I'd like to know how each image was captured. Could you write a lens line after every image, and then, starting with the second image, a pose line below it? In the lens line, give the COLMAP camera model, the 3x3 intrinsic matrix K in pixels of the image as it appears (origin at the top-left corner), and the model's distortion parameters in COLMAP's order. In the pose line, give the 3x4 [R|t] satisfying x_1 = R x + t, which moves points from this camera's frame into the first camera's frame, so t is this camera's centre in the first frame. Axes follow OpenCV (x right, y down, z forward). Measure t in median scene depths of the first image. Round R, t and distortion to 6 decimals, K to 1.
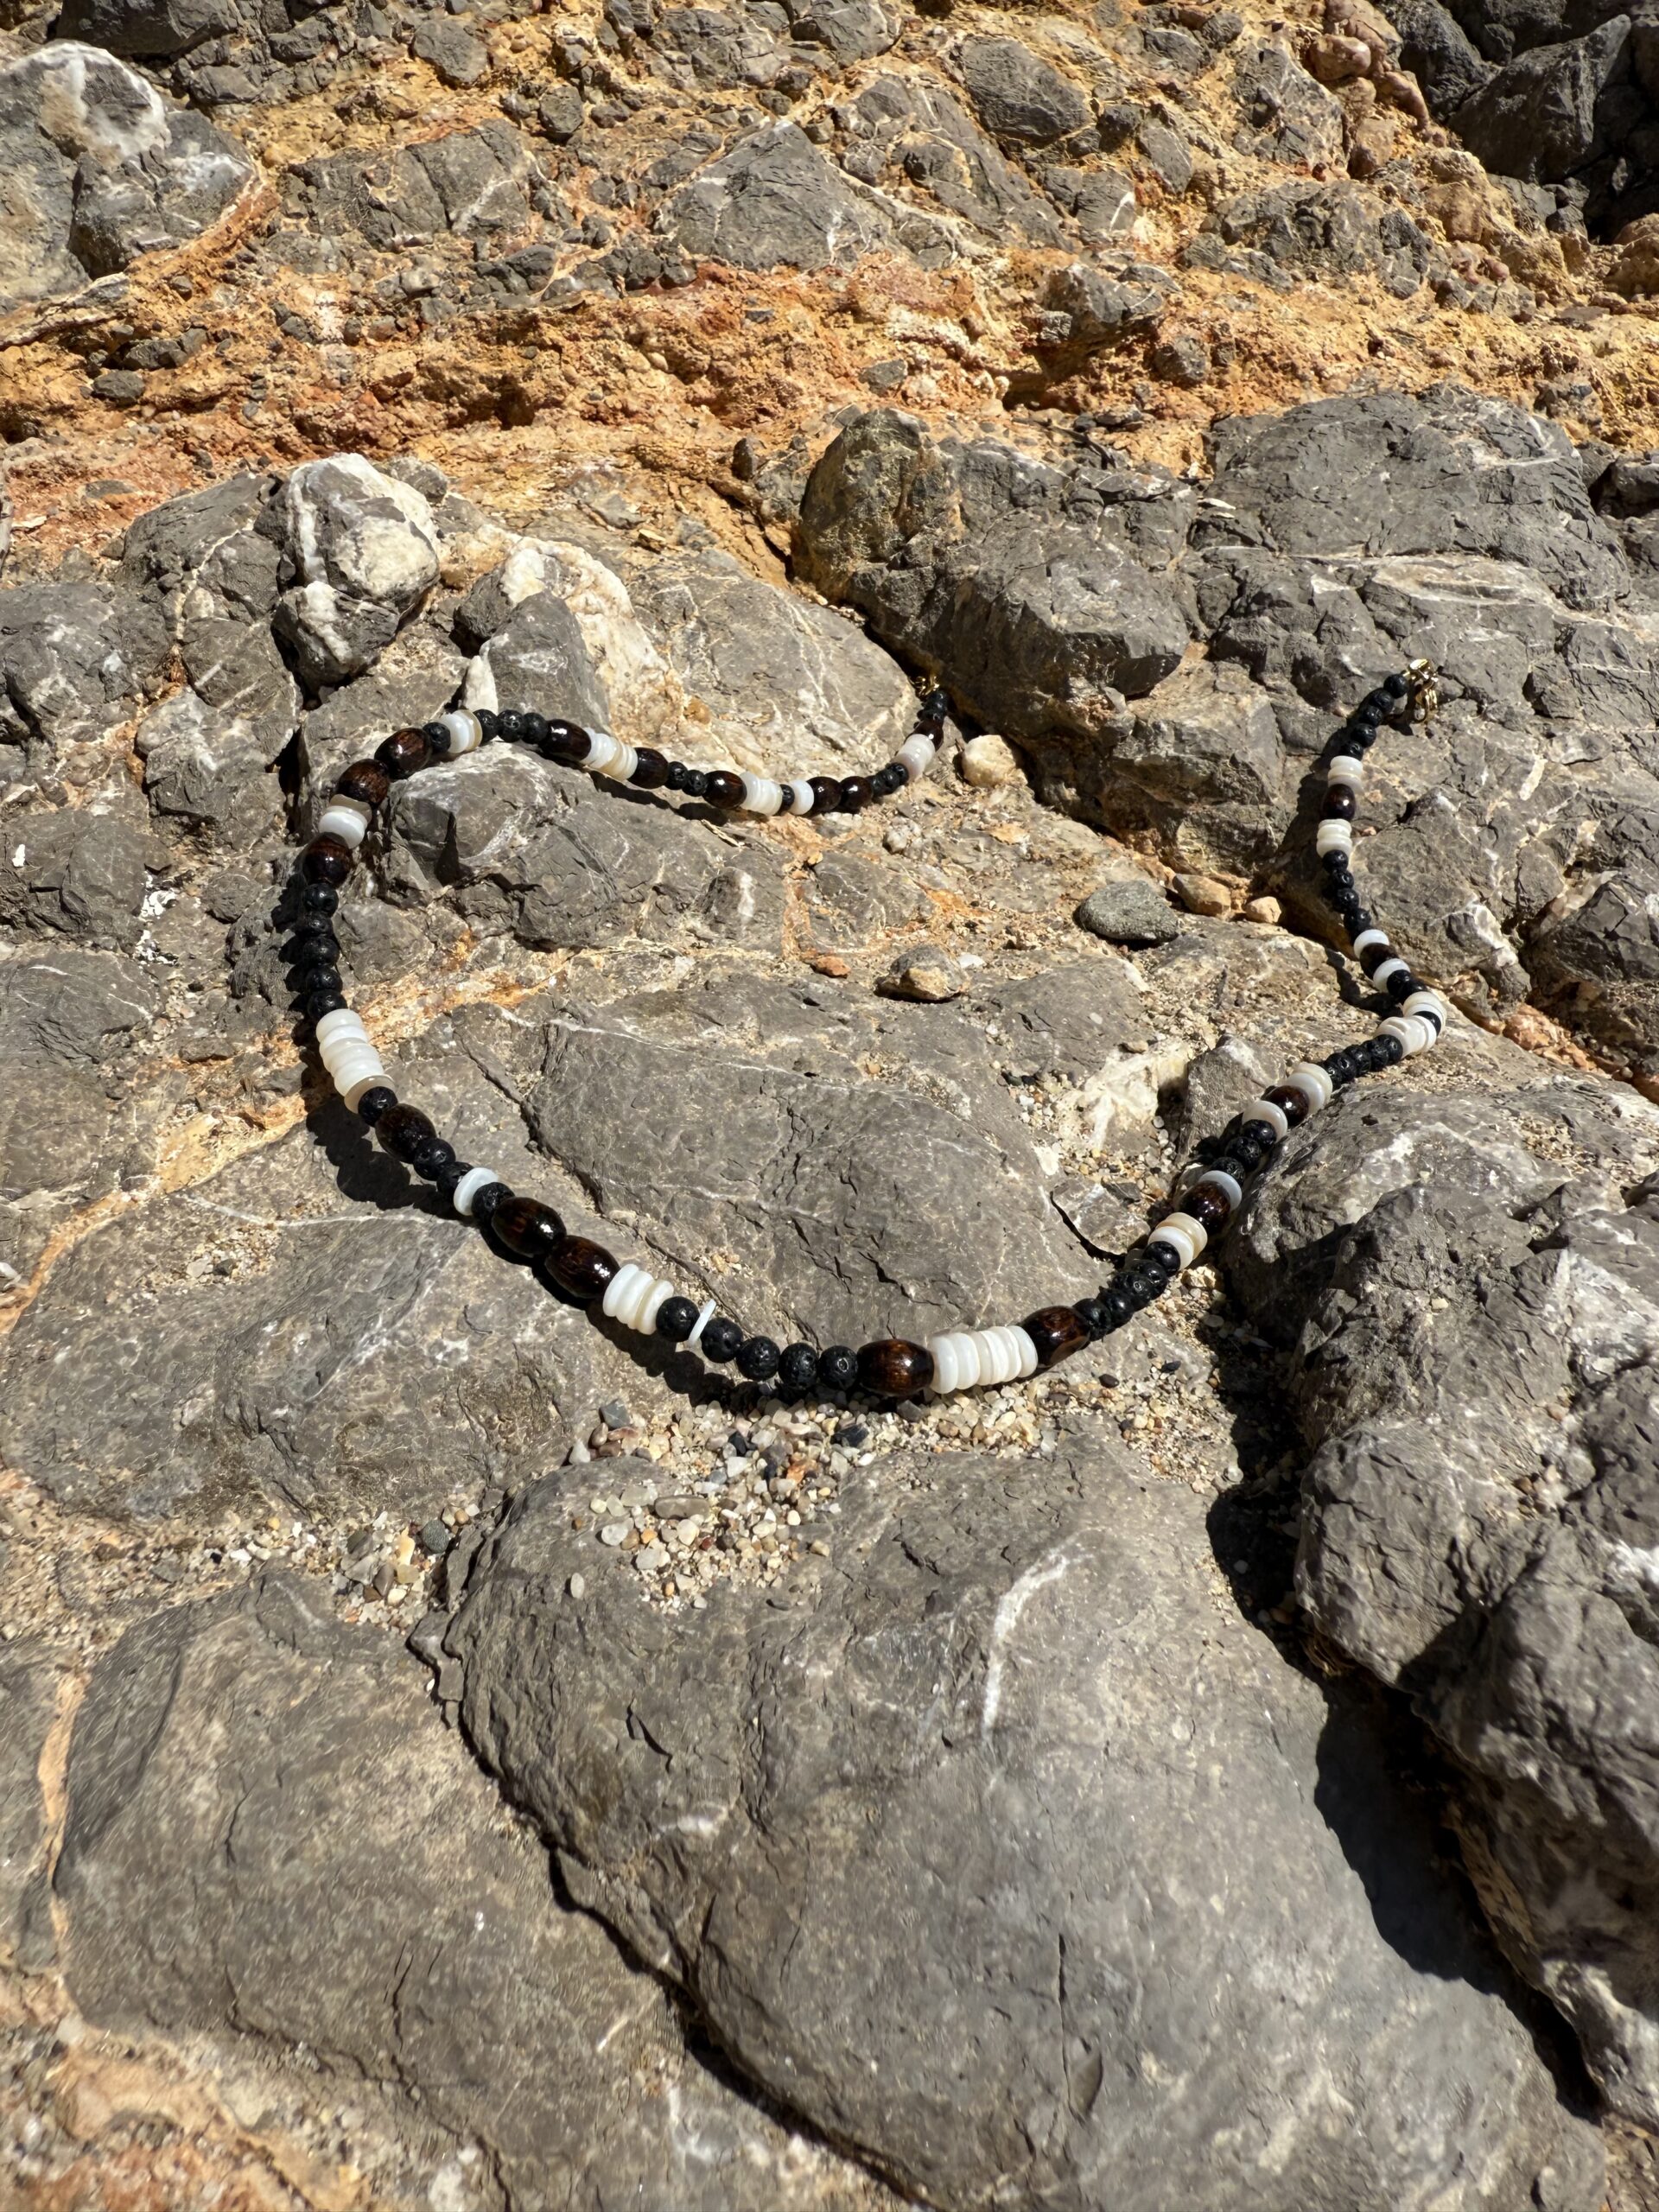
lens RADIAL K [[1602.9, 0, 826.4], [0, 1602.9, 987.8], [0, 0, 1]] dist [-0.004534, 0.018807]
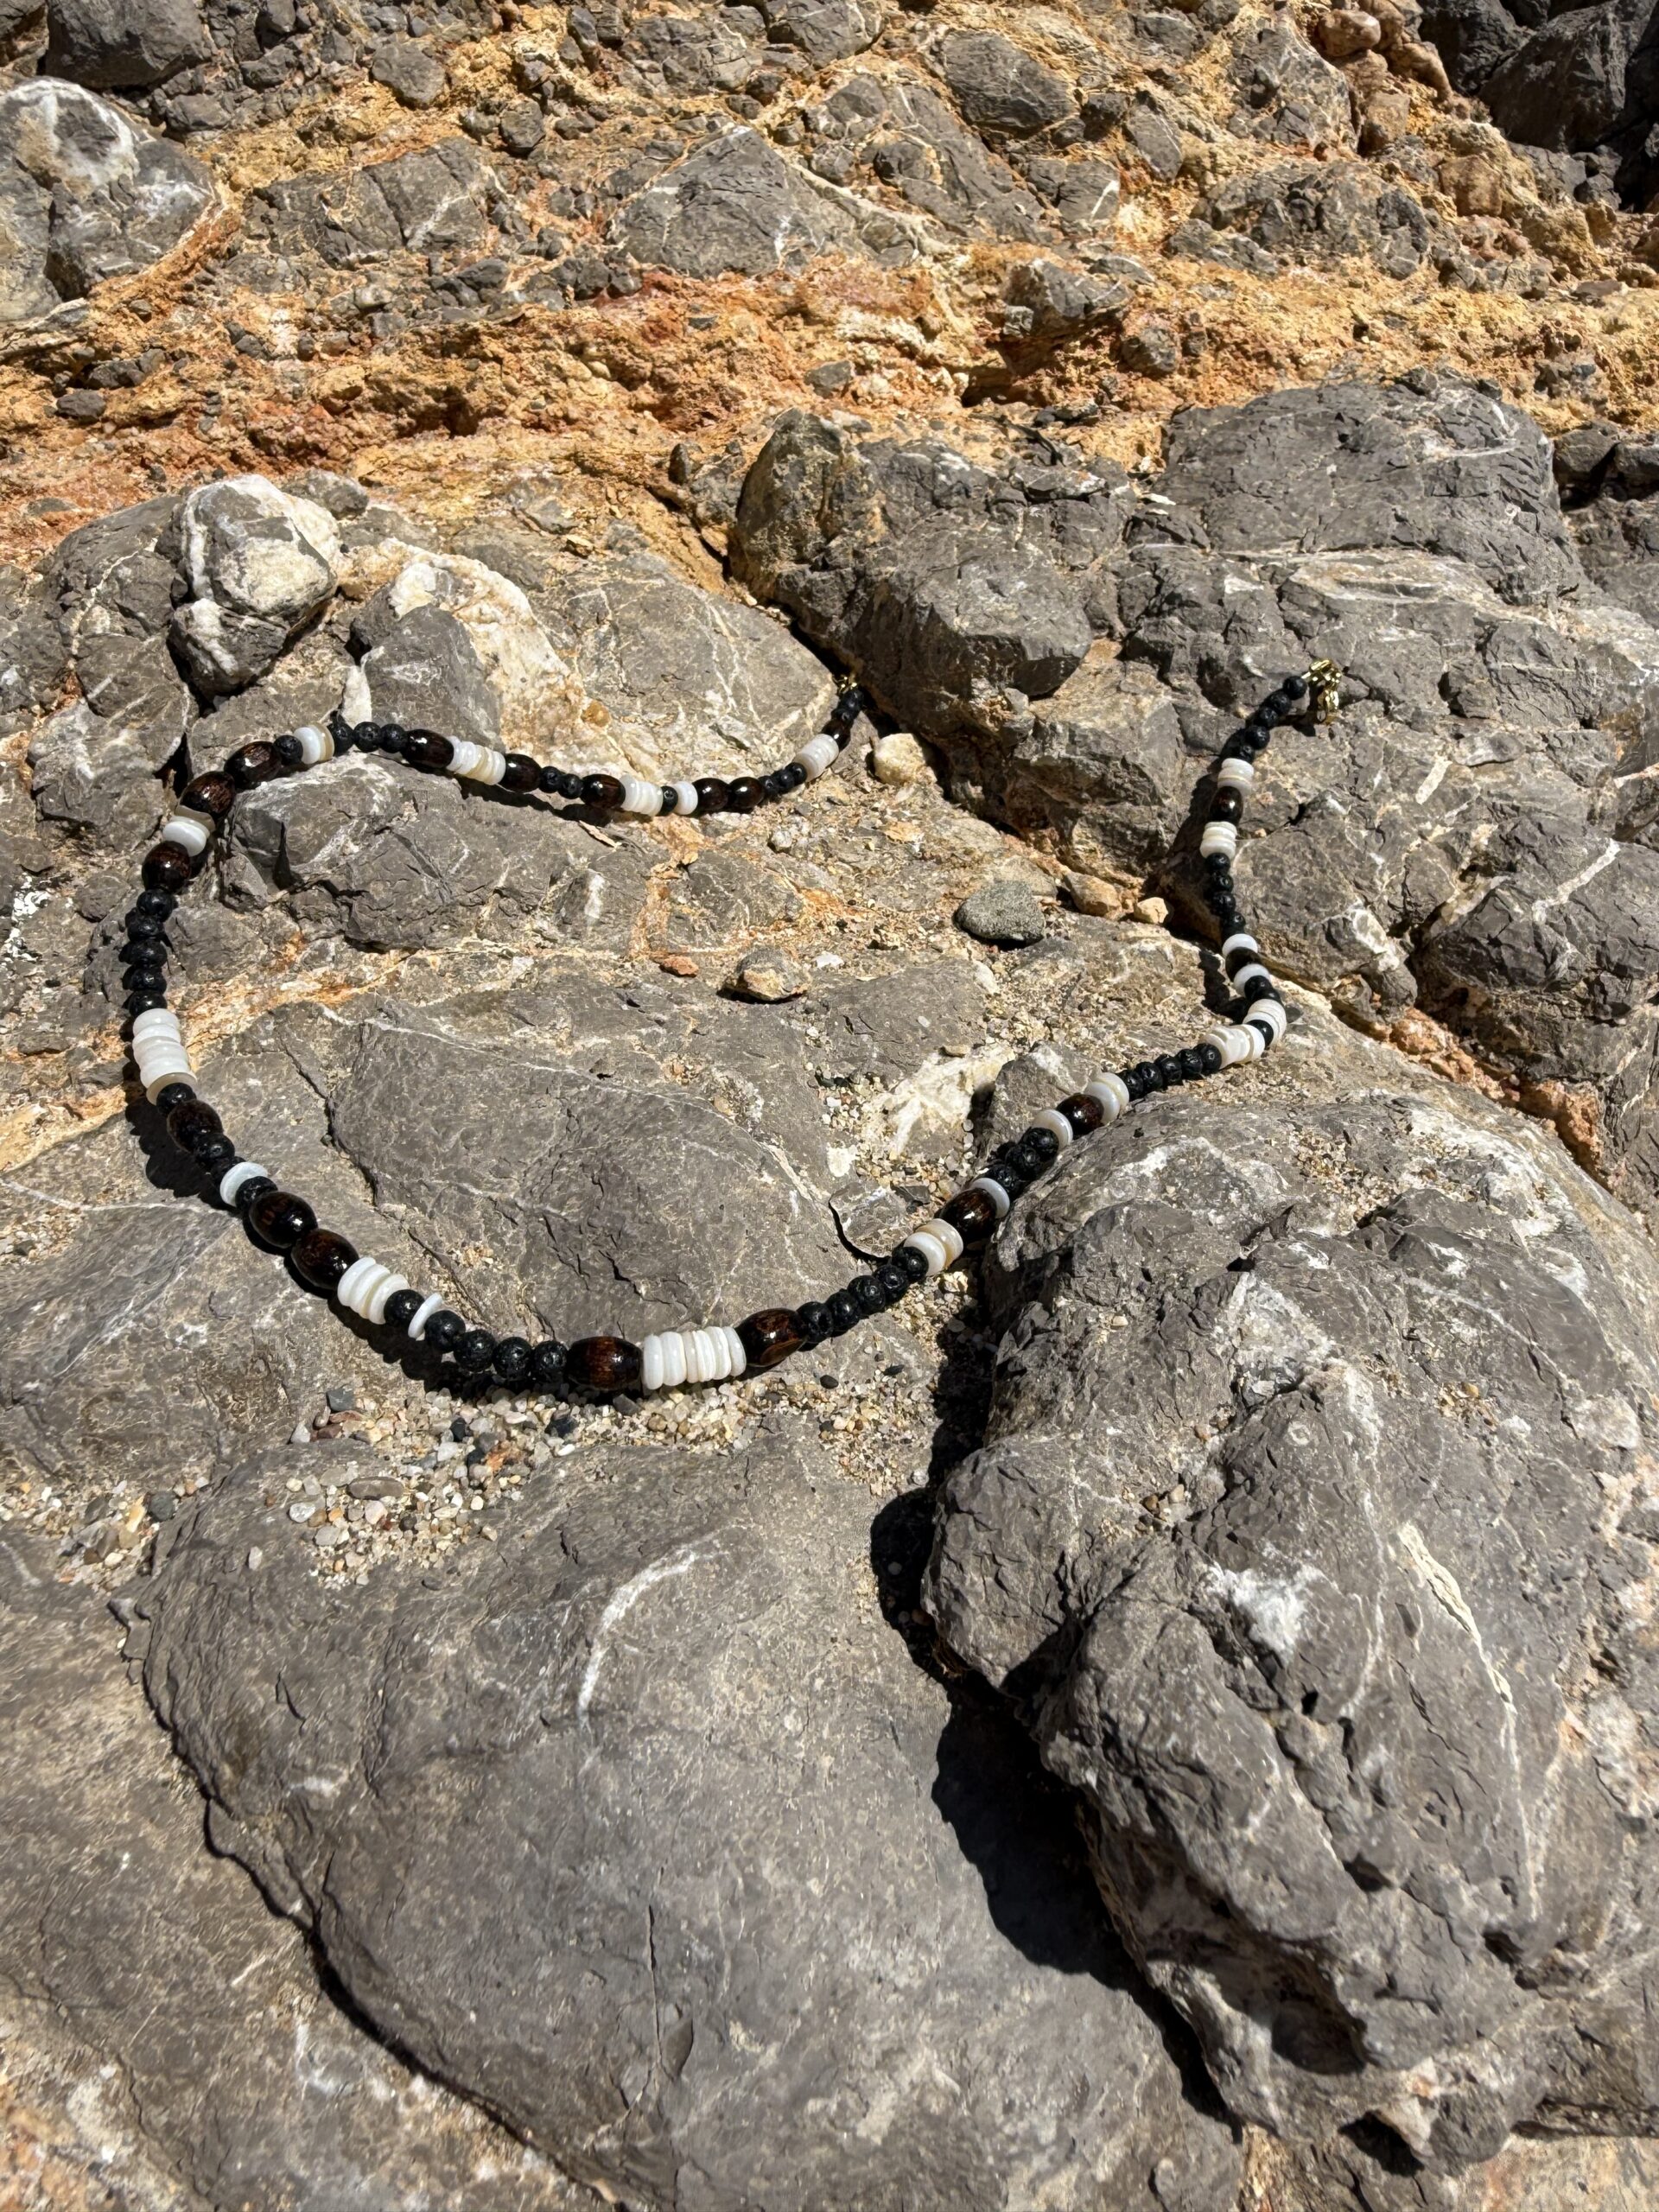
lens RADIAL K [[1605.0, 0, 828.4], [0, 1605.0, 970.1], [0, 0, 1]] dist [0.004086, -0.006987]
pose [[0.996241, 0.012142, -0.085772, 0.156001], [-0.011616, 0.999911, 0.006625, -0.016212], [0.085844, -0.005604, 0.996293, -0.018342]]
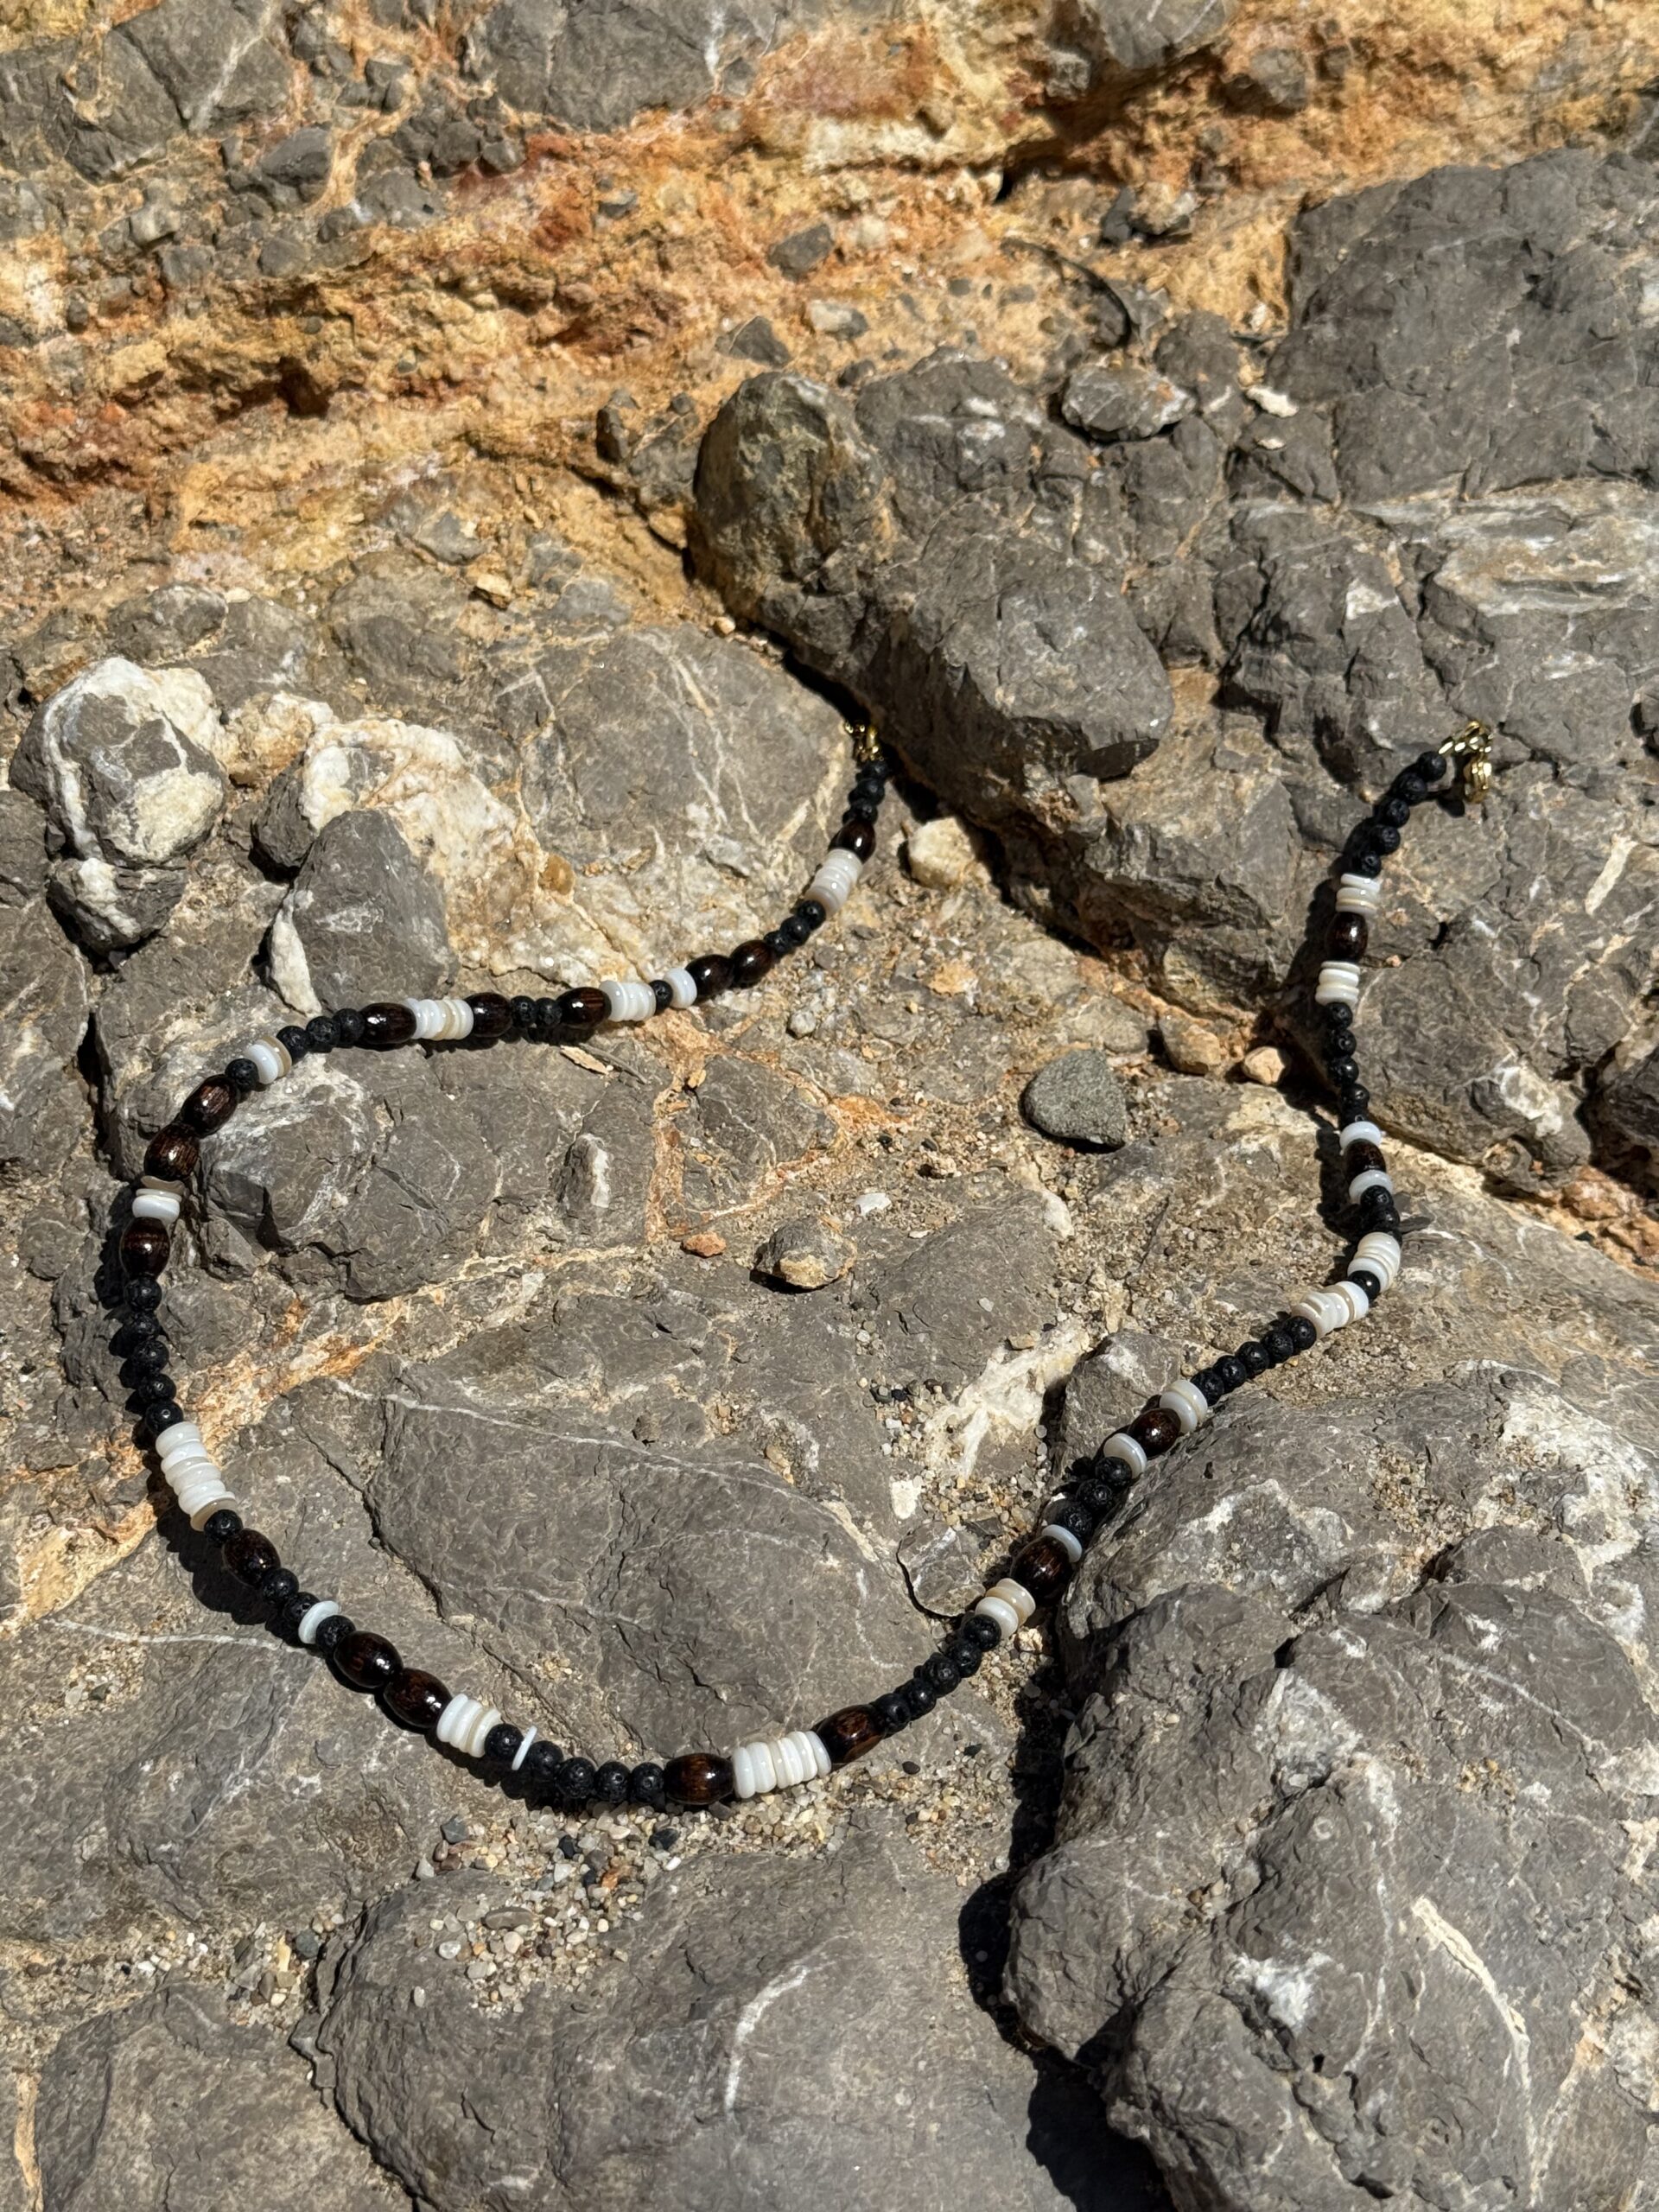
lens RADIAL K [[3183.0, 0, 834.0], [0, 3183.0, 1115.6], [0, 0, 1]] dist [0.182709, -0.383467]
pose [[0.992115, -0.056522, -0.111864, 0.232957], [0.080035, 0.972571, 0.218403, -0.391072], [0.096451, -0.225634, 0.969426, -0.593244]]
